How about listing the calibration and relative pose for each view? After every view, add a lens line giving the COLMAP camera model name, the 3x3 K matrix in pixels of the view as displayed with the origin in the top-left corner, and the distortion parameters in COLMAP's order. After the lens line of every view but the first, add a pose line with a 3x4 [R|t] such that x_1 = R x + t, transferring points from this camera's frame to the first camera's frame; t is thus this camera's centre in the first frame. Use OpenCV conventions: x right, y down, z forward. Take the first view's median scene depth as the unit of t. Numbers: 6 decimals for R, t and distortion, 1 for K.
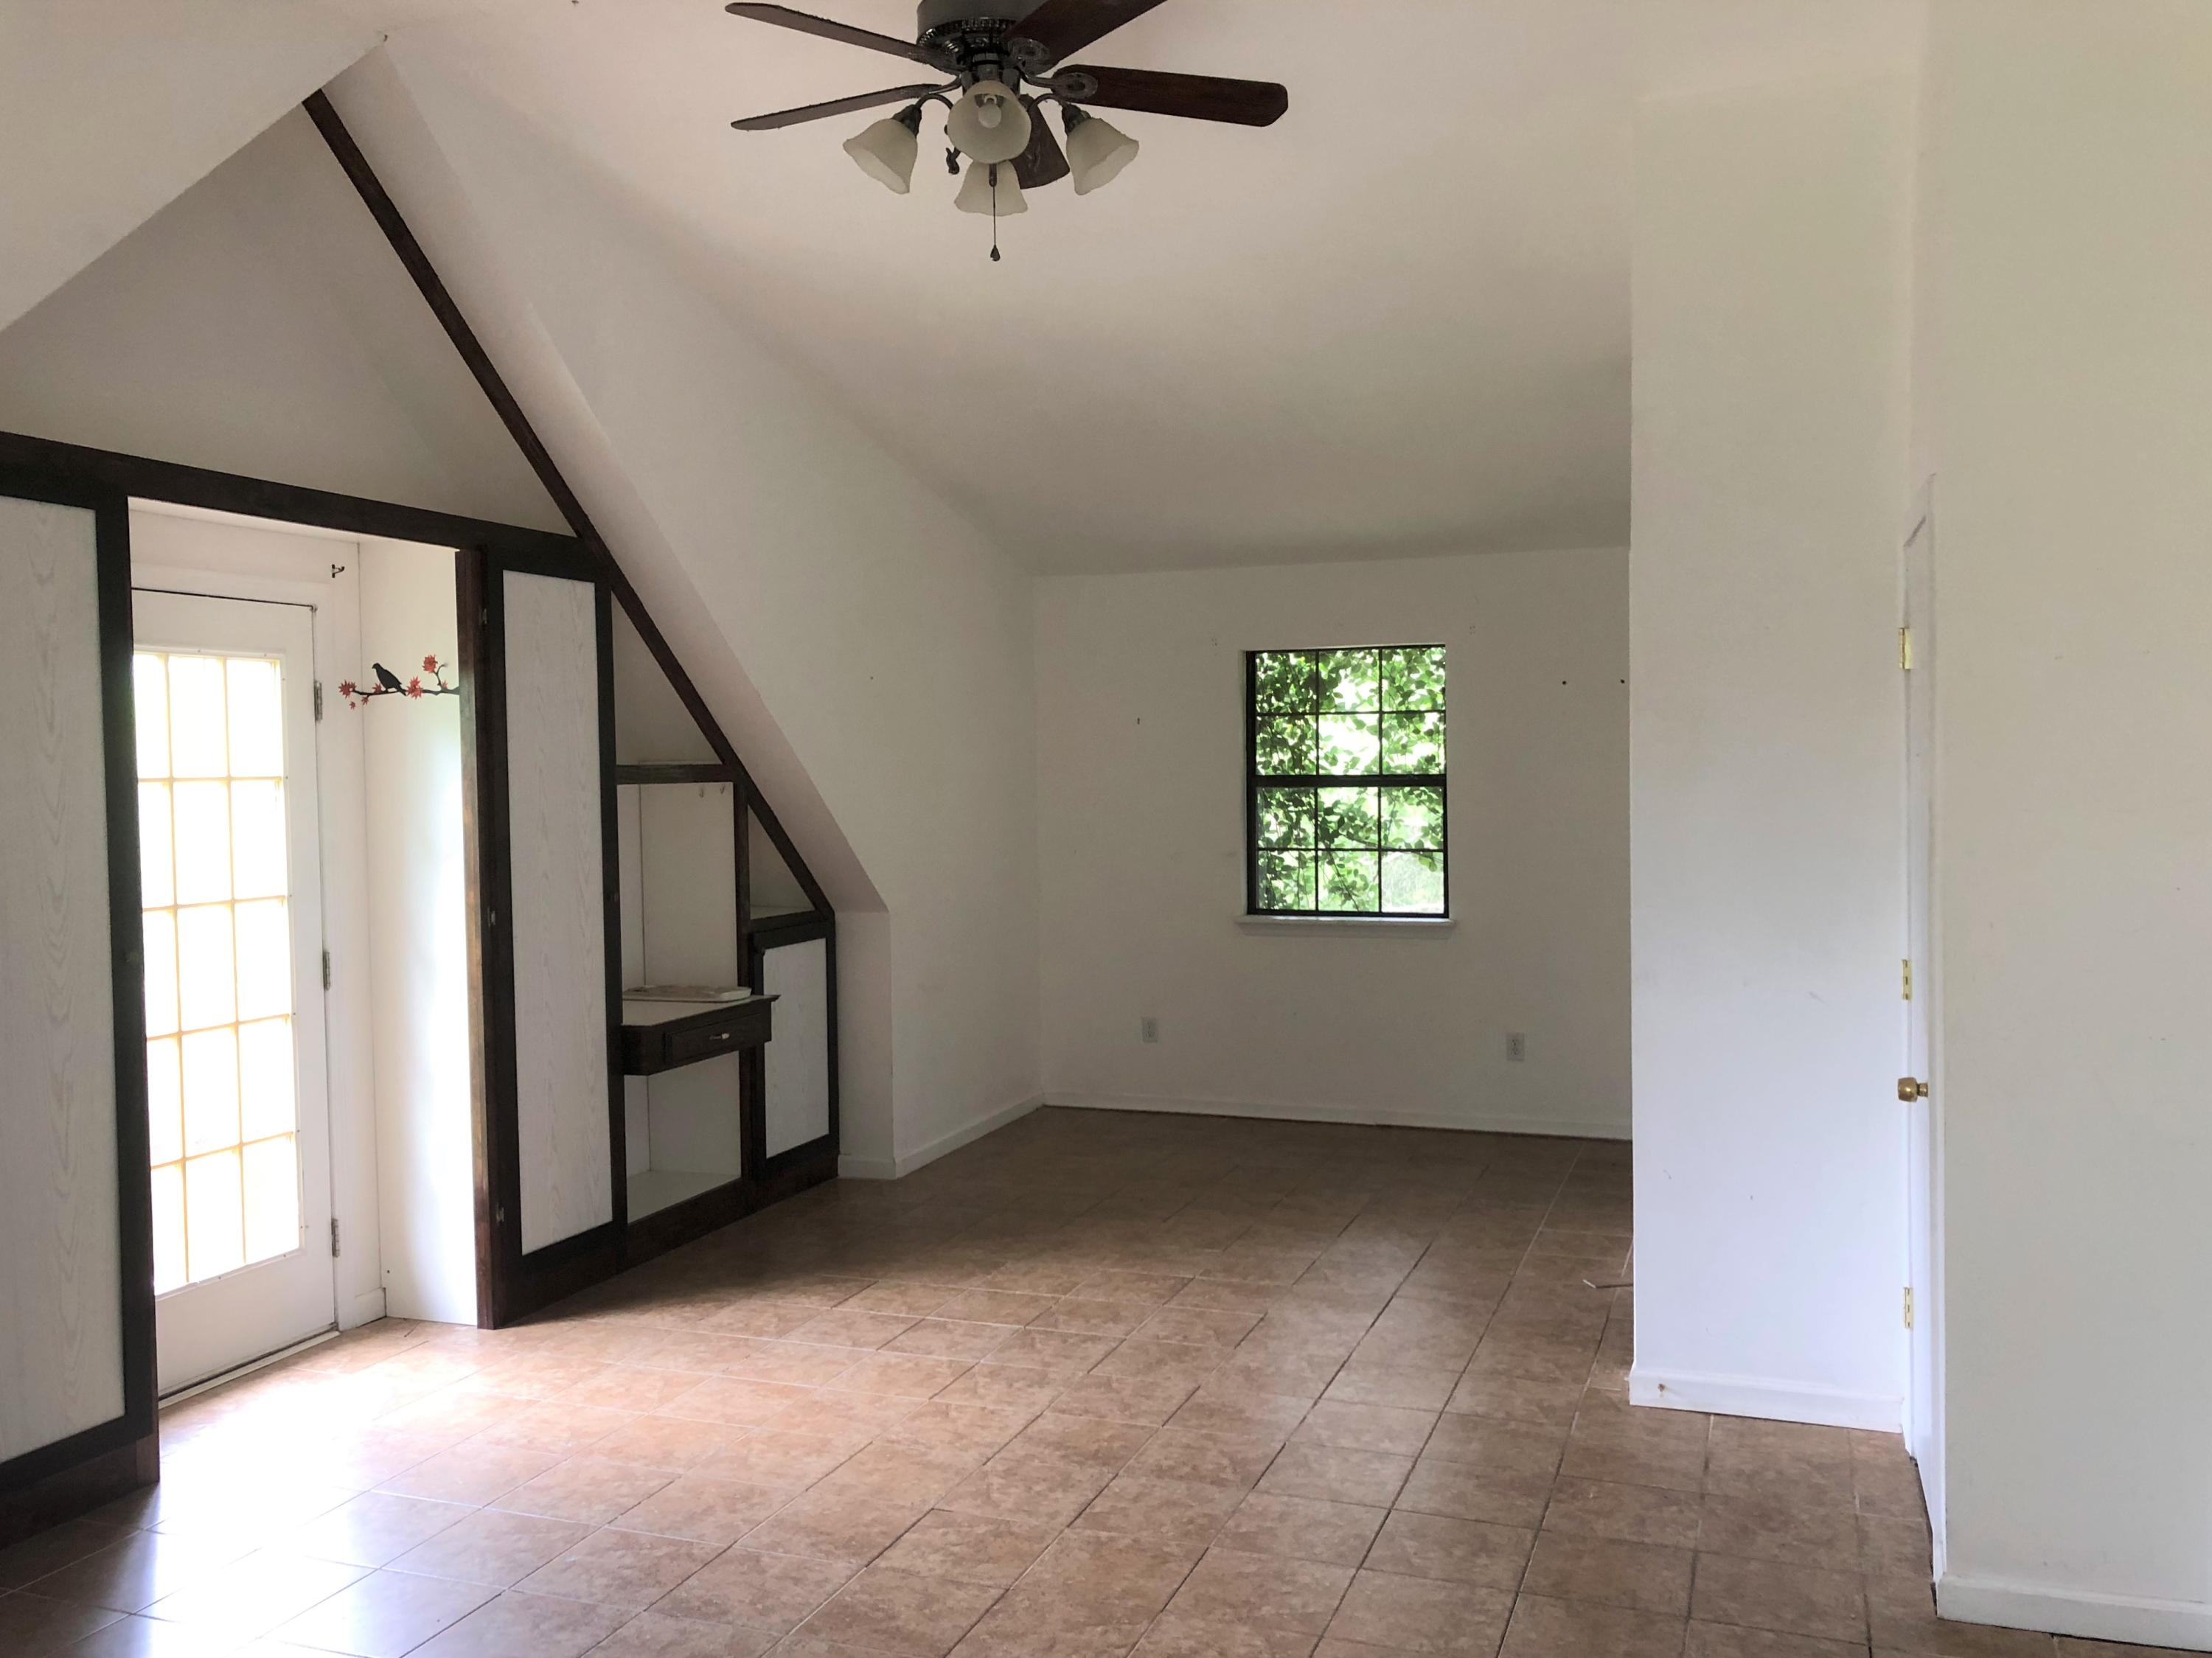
lens RADIAL K [[1893.4, 0, 1099.4], [0, 1893.4, 820.5], [0, 0, 1]] dist [0.064369, -0.030270]
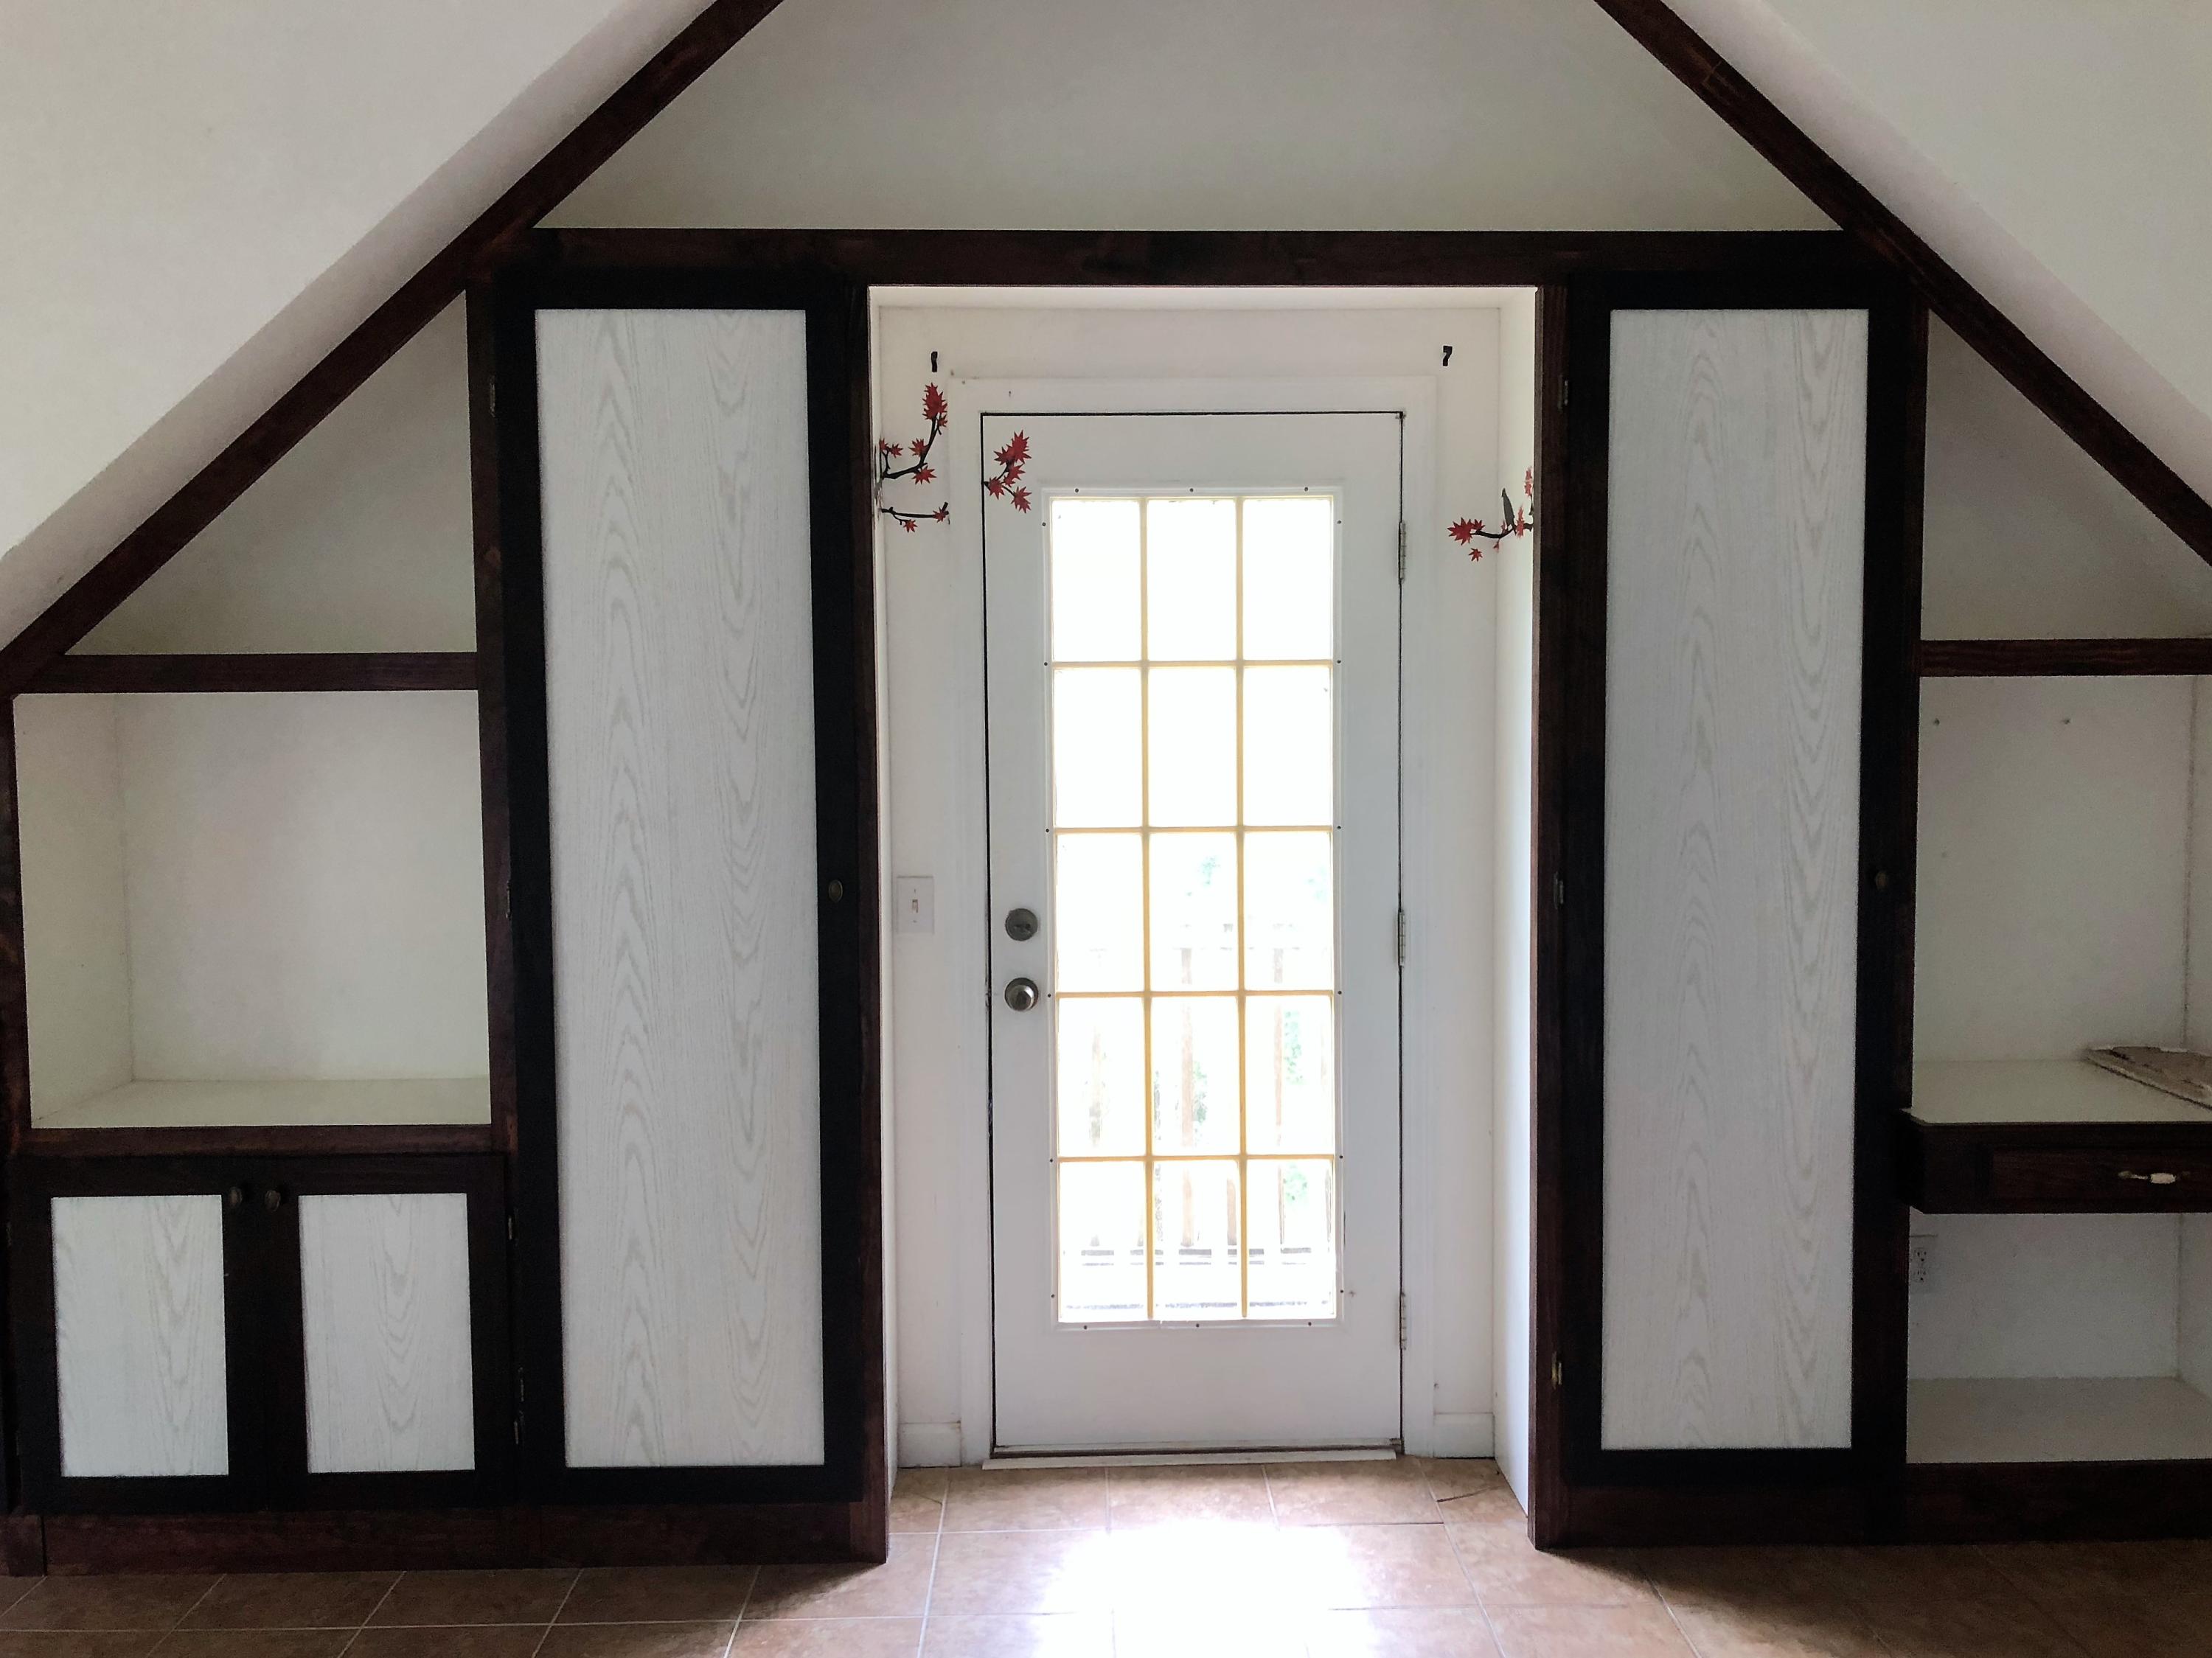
lens RADIAL K [[1893.4, 0, 1177.3], [0, 1893.4, 812.2], [0, 0, 1]] dist [0.064369, -0.030270]
pose [[0.374679, 0.076500, -0.923993, 0.199462], [-0.027885, 0.997069, 0.071243, -0.014823], [0.926735, -0.000928, 0.375715, 0.662143]]
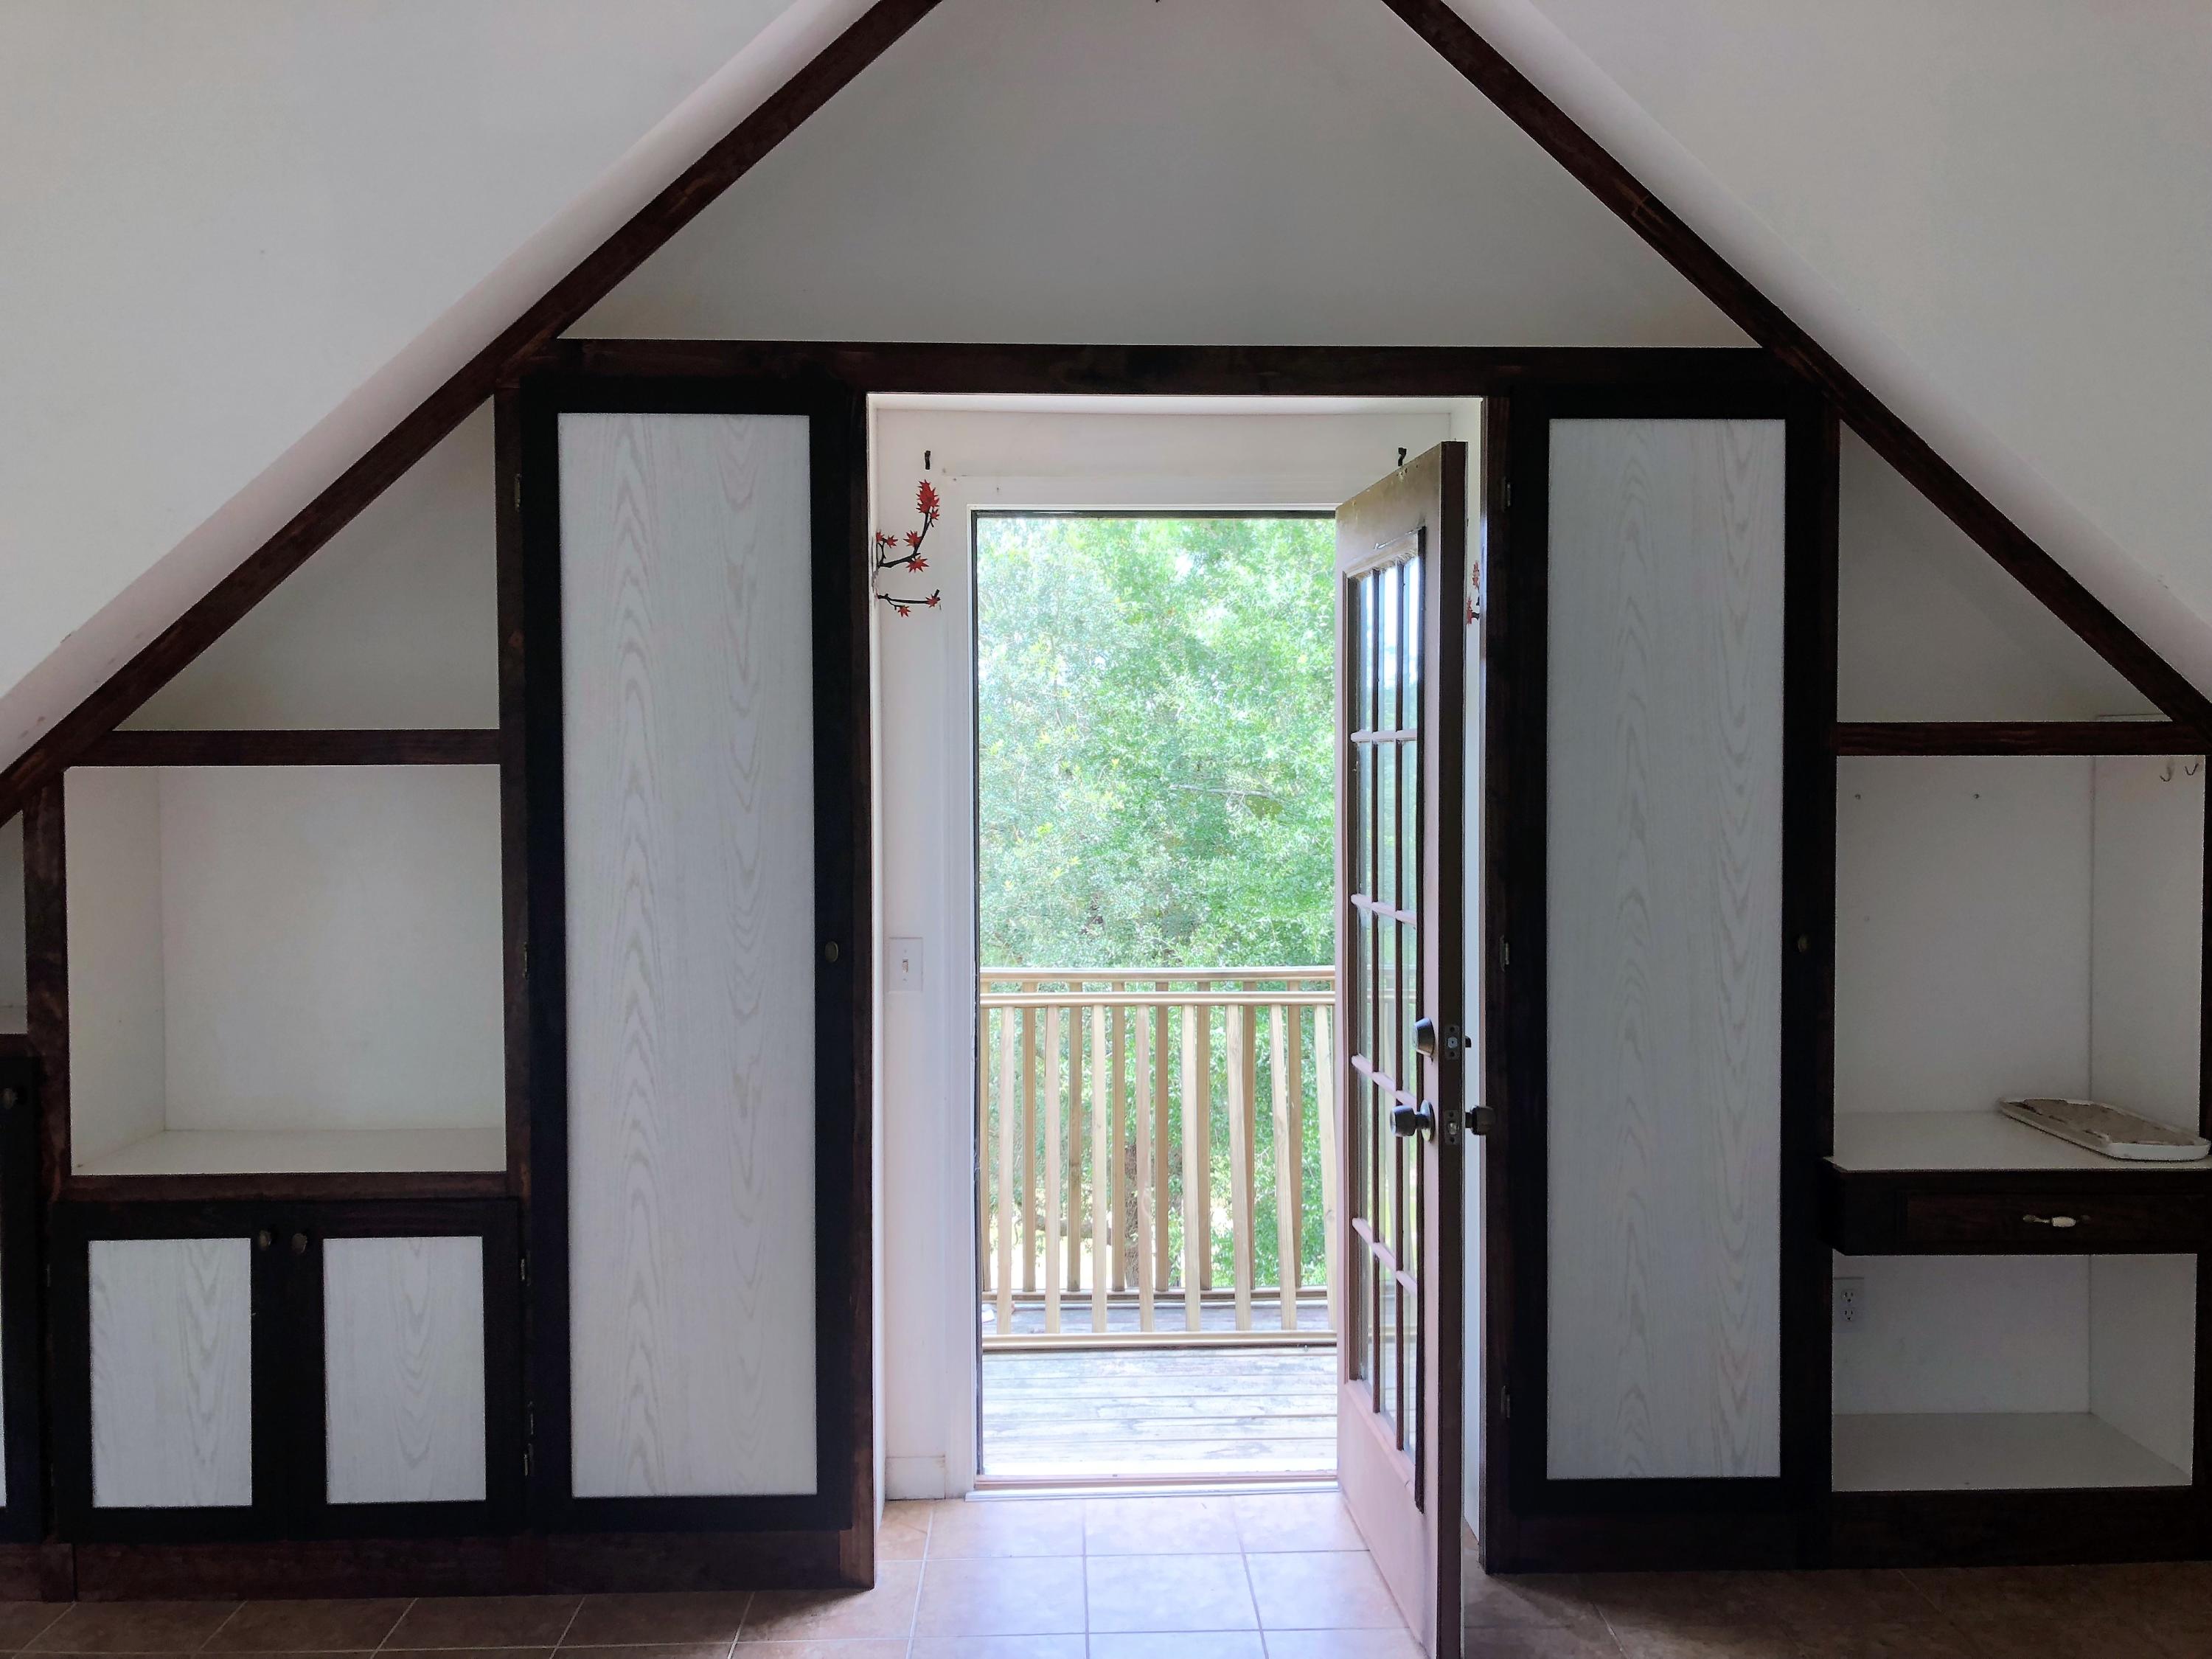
lens RADIAL K [[1893.6, 0, 1189.3], [0, 1893.6, 825.6], [0, 0, 1]] dist [0.064369, -0.030270]
pose [[0.383256, 0.048456, -0.922370, 0.245155], [-0.030794, 0.998738, 0.039673, -0.016295], [0.923129, 0.013198, 0.384265, 0.651259]]
